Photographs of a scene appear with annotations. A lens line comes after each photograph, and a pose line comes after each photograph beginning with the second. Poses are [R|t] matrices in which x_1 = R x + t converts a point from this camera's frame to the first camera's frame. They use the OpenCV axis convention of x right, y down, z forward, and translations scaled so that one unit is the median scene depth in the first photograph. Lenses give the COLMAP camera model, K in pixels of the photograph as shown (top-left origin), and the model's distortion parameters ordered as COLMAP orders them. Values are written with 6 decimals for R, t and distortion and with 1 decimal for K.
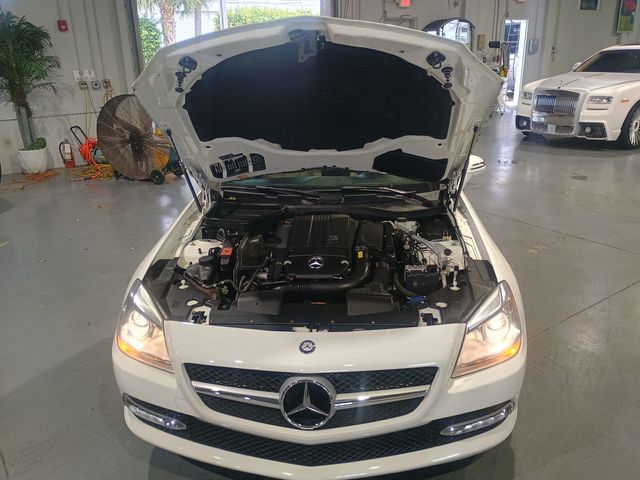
lens RADIAL K [[555.3, 0, 321.7], [0, 555.3, 238.3], [0, 0, 1]] dist [0.069496, -0.083733]
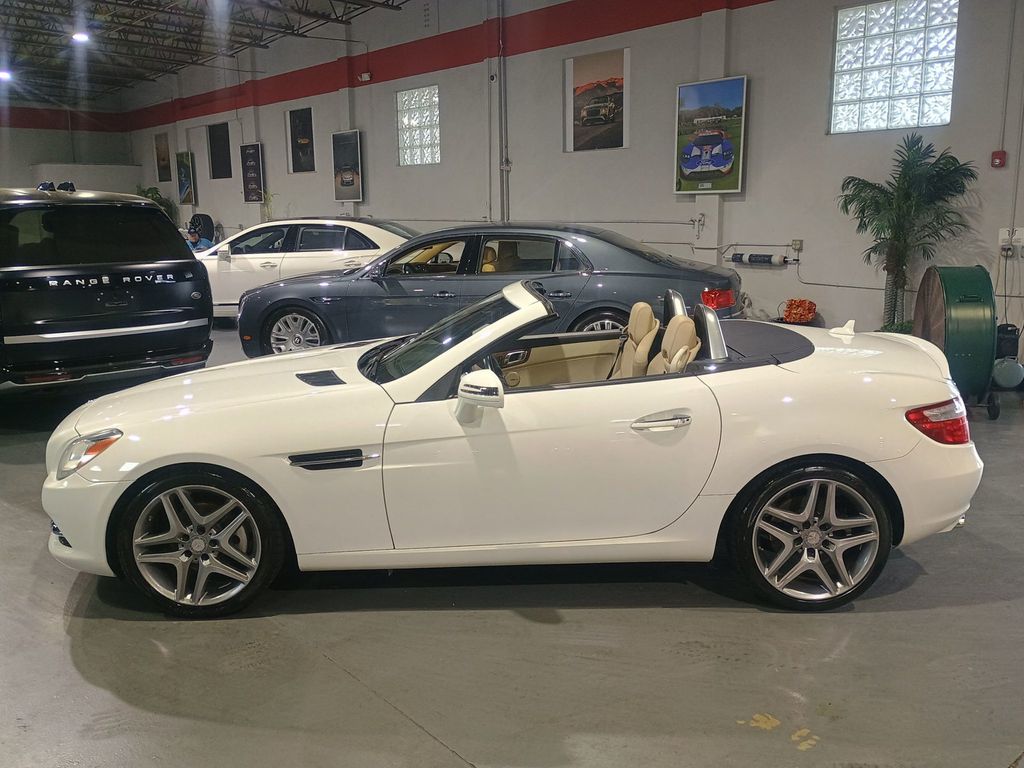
lens RADIAL K [[888.5, 0, 510.4], [0, 888.5, 386.7], [0, 0, 1]] dist [0.069496, -0.083733]
pose [[0.035996, 0.212031, -0.976600, 0.579925], [-0.322679, 0.927356, 0.189446, -0.156480], [0.945824, 0.308309, 0.101799, 0.462011]]
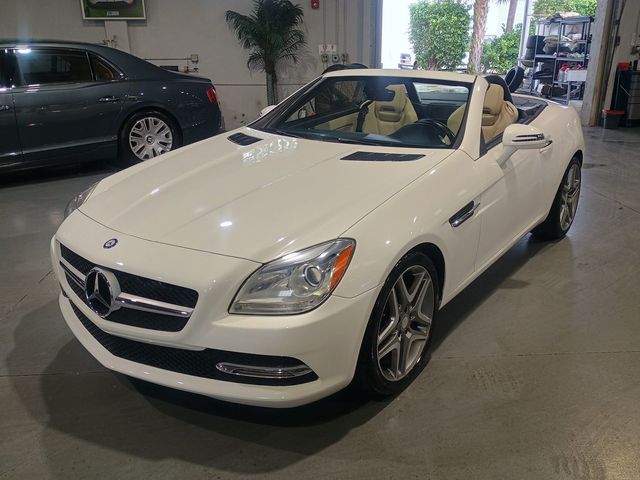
lens RADIAL K [[555.3, 0, 317.7], [0, 555.3, 244.0], [0, 0, 1]] dist [0.069496, -0.083733]
pose [[0.823418, 0.202859, -0.529936, 0.240823], [-0.193637, 0.978307, 0.073619, 0.009629], [0.533374, 0.041996, 0.844836, 0.076149]]
